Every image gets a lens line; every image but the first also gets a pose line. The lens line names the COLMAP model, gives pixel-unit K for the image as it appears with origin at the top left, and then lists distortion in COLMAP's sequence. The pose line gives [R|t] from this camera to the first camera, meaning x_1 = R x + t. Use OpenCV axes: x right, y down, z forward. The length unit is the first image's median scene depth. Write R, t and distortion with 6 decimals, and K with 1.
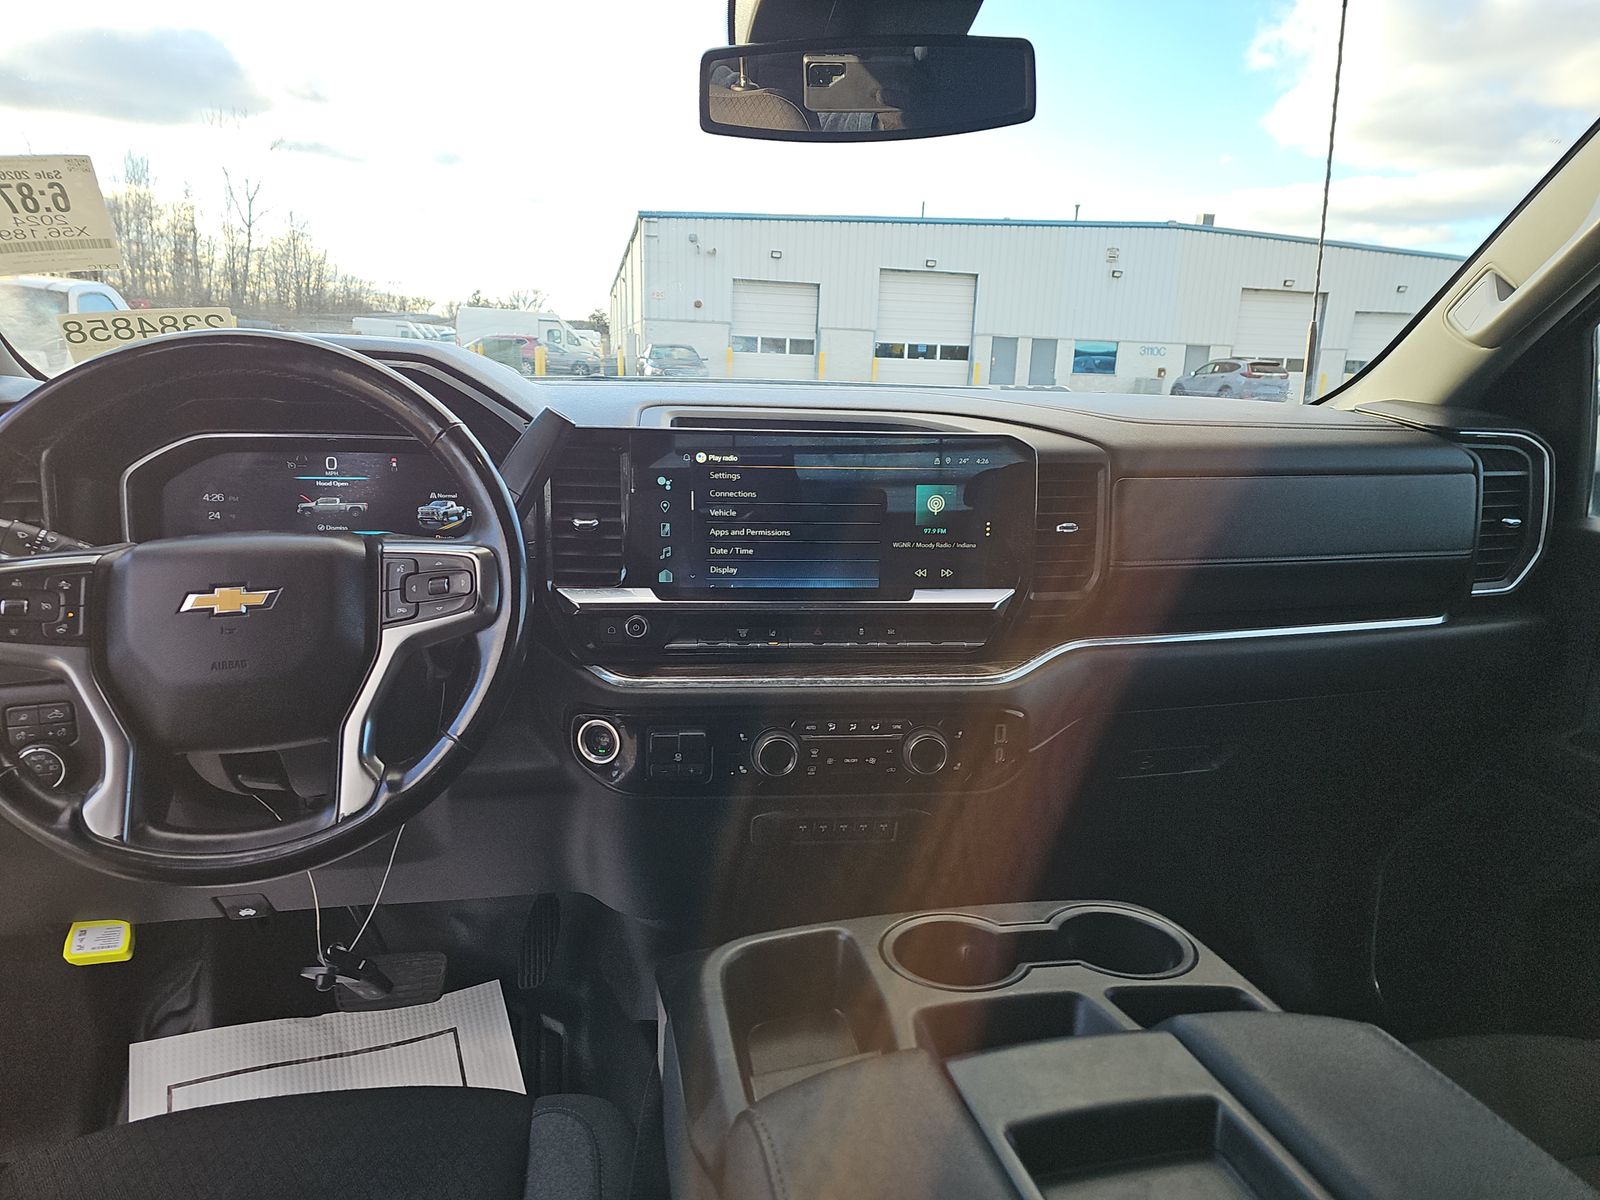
lens RADIAL K [[1060.4, 0, 798.0], [0, 1060.4, 606.5], [0, 0, 1]] dist [0.158307, -0.162506]
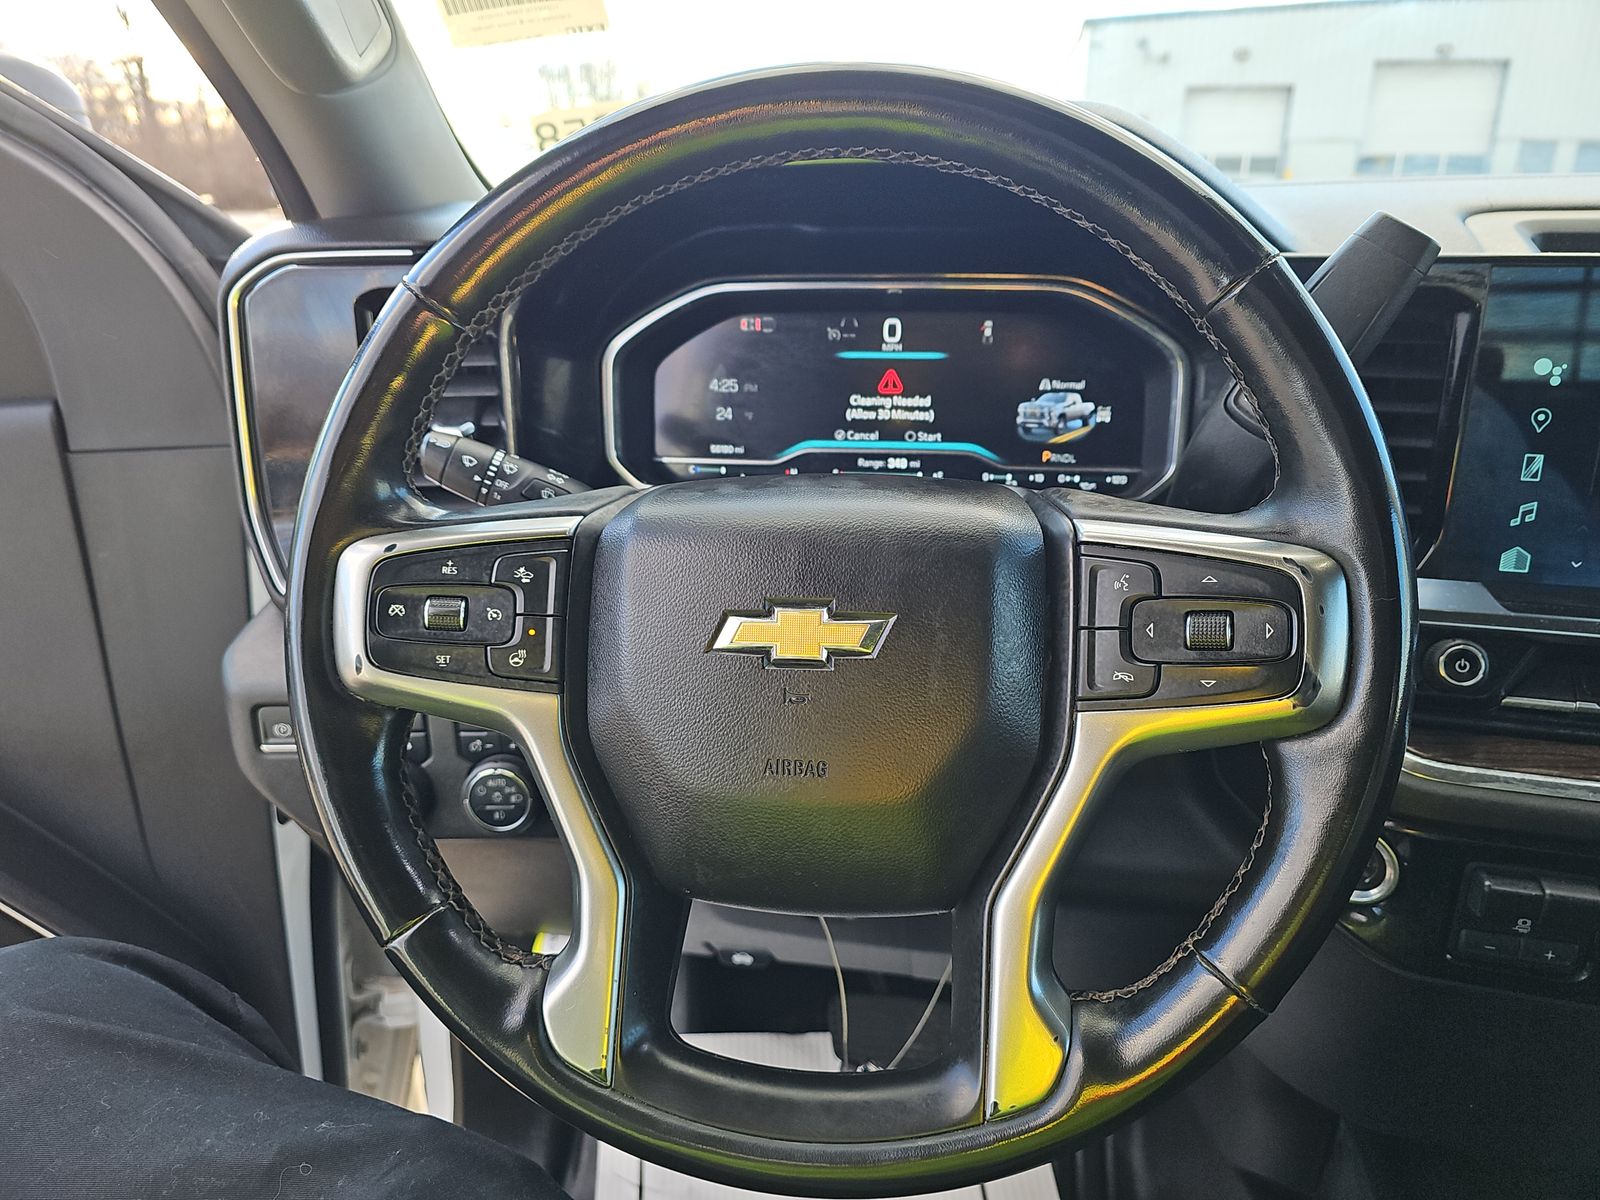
lens RADIAL K [[1057.5, 0, 817.8], [0, 1057.5, 608.1], [0, 0, 1]] dist [0.032253, -0.032430]
pose [[0.940458, 0.092010, -0.327220, -0.335935], [-0.043127, 0.987186, 0.153633, -0.086906], [0.337163, -0.130373, 0.932375, 0.527101]]
